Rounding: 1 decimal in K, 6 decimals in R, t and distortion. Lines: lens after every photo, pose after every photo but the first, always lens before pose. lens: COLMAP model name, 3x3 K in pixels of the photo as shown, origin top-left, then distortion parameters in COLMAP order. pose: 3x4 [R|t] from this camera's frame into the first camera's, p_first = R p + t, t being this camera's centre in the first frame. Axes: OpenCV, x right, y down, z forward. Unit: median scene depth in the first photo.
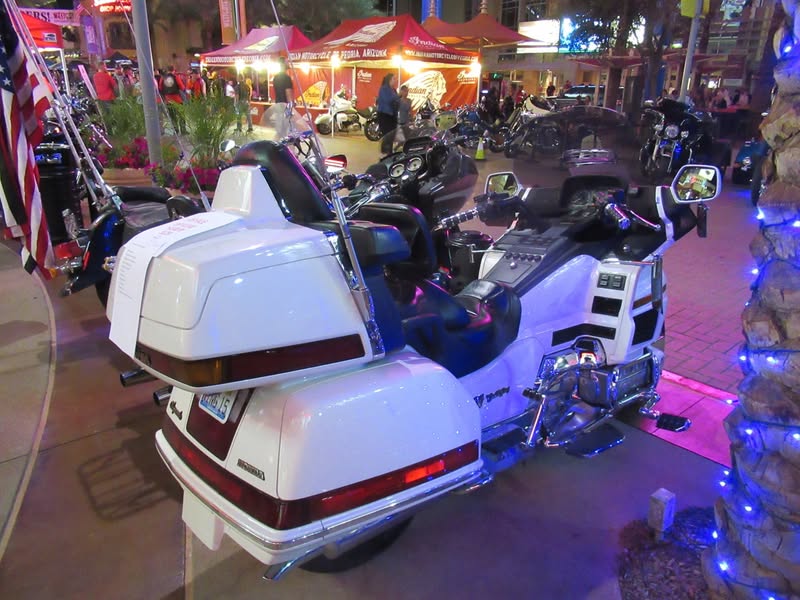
lens RADIAL K [[590.4, 0, 400.0], [0, 590.4, 300.0], [0, 0, 1]] dist [-0.000608, -0.004843]
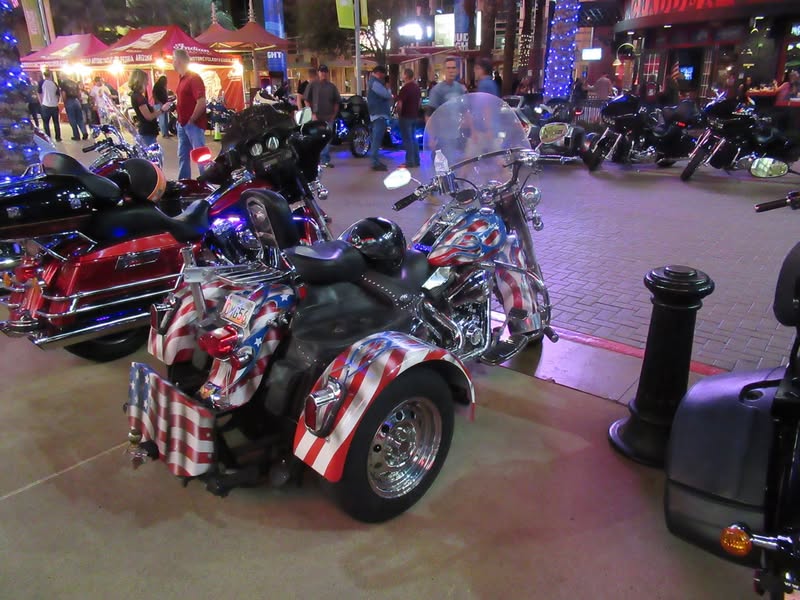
lens RADIAL K [[590.4, 0, 400.0], [0, 590.4, 300.0], [0, 0, 1]] dist [-0.000608, -0.004843]
pose [[0.984580, -0.083494, 0.153723, 0.222151], [0.082724, 0.996507, 0.011413, 0.094387], [-0.154139, 0.001480, 0.988048, -0.245199]]
